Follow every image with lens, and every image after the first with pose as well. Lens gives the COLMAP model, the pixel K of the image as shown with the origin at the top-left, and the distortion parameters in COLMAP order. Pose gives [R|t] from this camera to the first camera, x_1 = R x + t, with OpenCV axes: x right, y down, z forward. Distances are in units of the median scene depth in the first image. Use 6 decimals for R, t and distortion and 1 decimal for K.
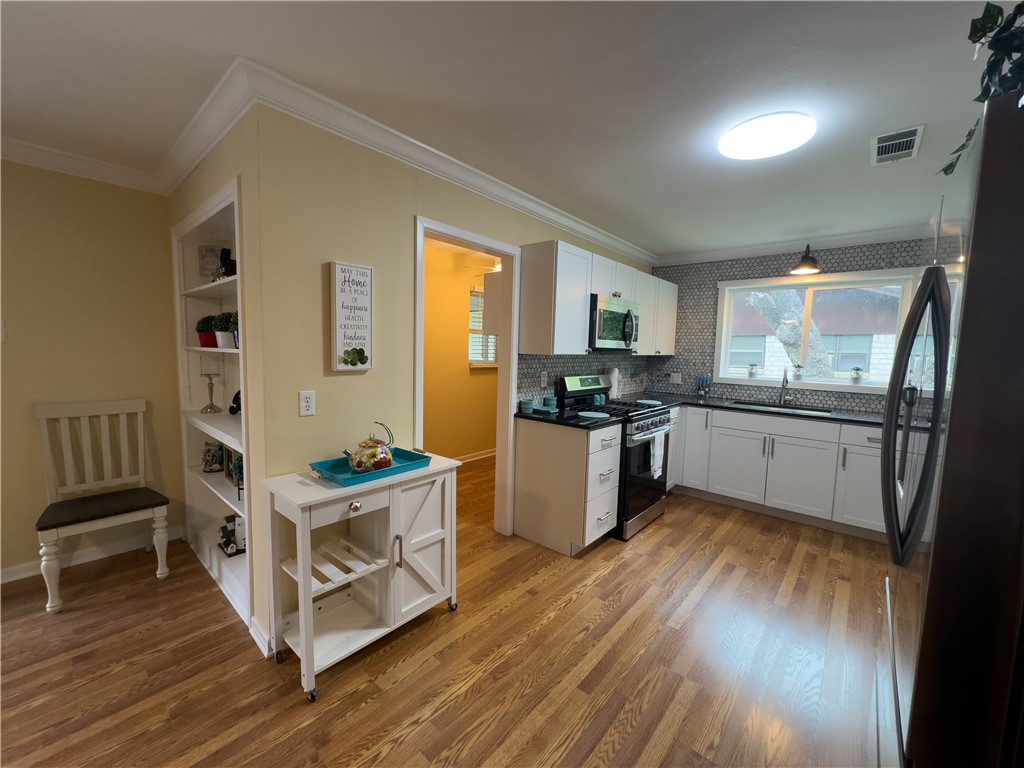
lens RADIAL K [[409.9, 0, 506.7], [0, 409.9, 384.3], [0, 0, 1]] dist [0.002425, -0.000030]
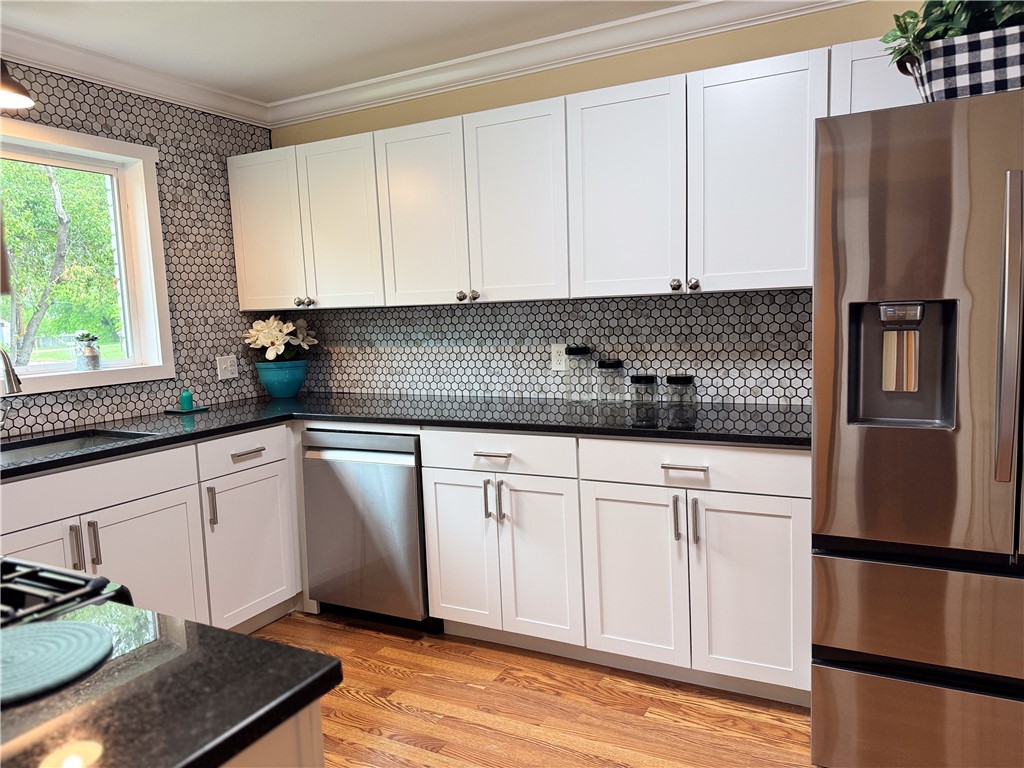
lens RADIAL K [[711.8, 0, 509.6], [0, 711.8, 381.1], [0, 0, 1]] dist [0.045797, -0.003146]
pose [[-0.242493, -0.107397, 0.964190, -0.118487], [0.122019, 0.982585, 0.140133, -0.059987], [-0.962449, 0.151631, -0.225165, 0.938425]]
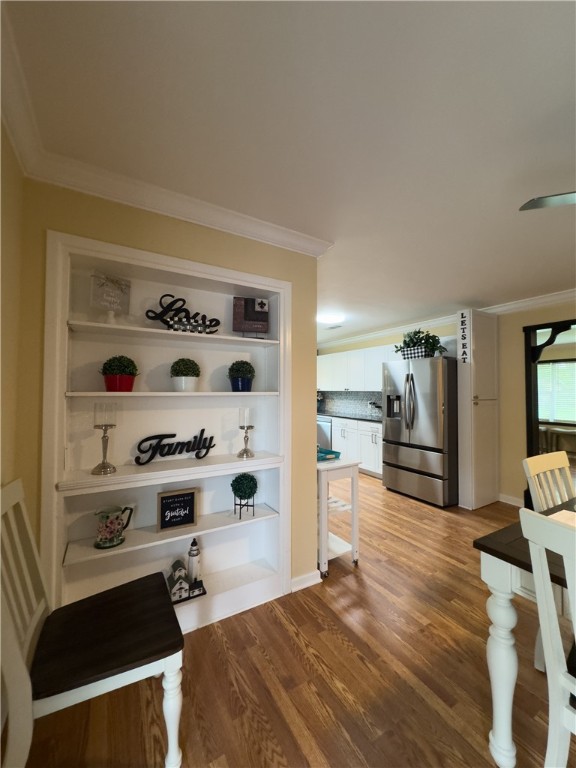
lens RADIAL K [[307.5, 0, 290.1], [0, 307.5, 386.2], [0, 0, 1]] dist [0.002425, -0.000030]
pose [[0.303325, -0.006675, 0.952864, -1.185014], [0.090921, 0.995616, -0.021969, -0.054466], [-0.948540, 0.093299, 0.302602, 0.456169]]
